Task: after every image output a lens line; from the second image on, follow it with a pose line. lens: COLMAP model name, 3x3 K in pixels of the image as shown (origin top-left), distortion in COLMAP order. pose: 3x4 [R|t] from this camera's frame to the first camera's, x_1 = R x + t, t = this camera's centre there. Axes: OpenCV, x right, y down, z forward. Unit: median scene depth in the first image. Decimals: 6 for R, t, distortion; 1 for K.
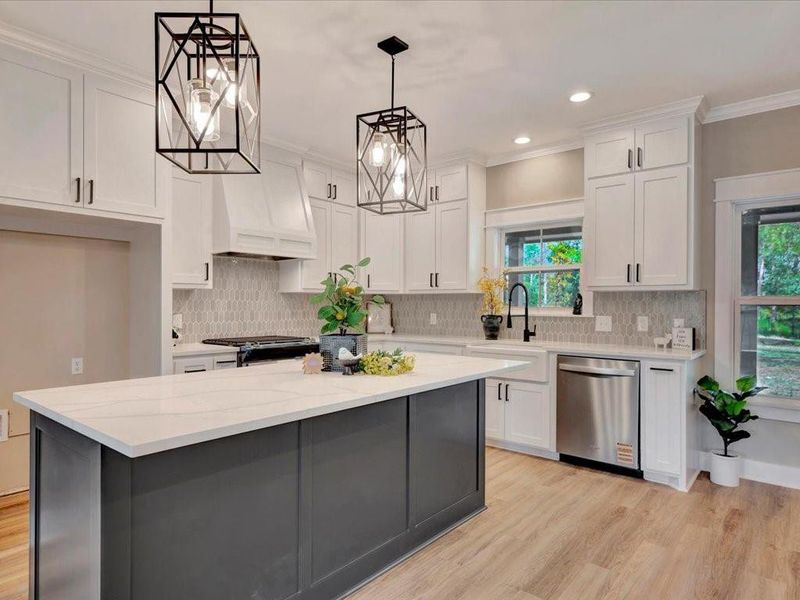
lens RADIAL K [[486.1, 0, 398.8], [0, 486.1, 311.6], [0, 0, 1]] dist [0.044622, -0.001118]
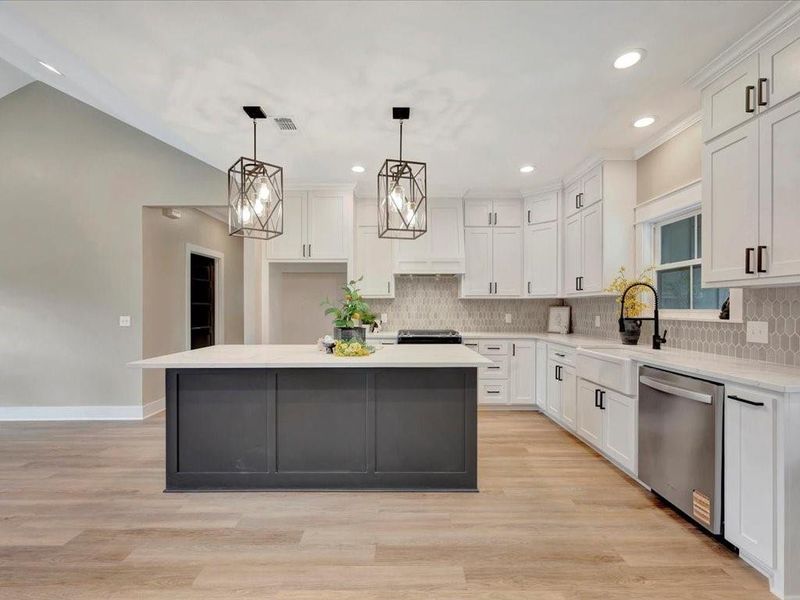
lens RADIAL K [[354.5, 0, 398.3], [0, 354.5, 311.3], [0, 0, 1]] dist [0.013587, -0.000336]
pose [[0.640752, 0.004803, -0.767733, 0.483800], [-0.011204, 0.999932, -0.003096, 0.001469], [0.767666, 0.010585, 0.640763, 0.252375]]
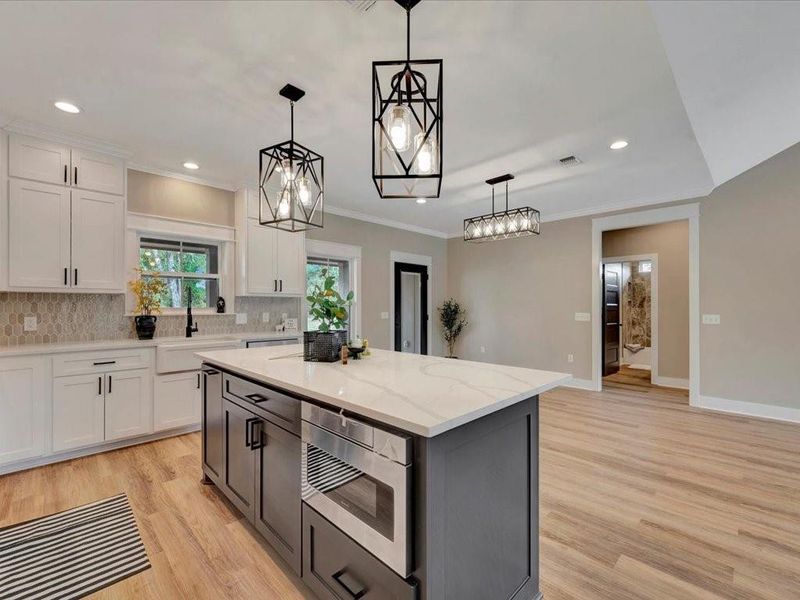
lens RADIAL K [[355.2, 0, 400.0], [0, 355.2, 300.0], [0, 0, 1]] dist [-0.015216, -0.000178]
pose [[0.093226, 0.012637, 0.995565, -0.565256], [0.015306, 0.999783, -0.014124, -0.008007], [-0.995527, 0.016555, 0.093012, 0.441354]]
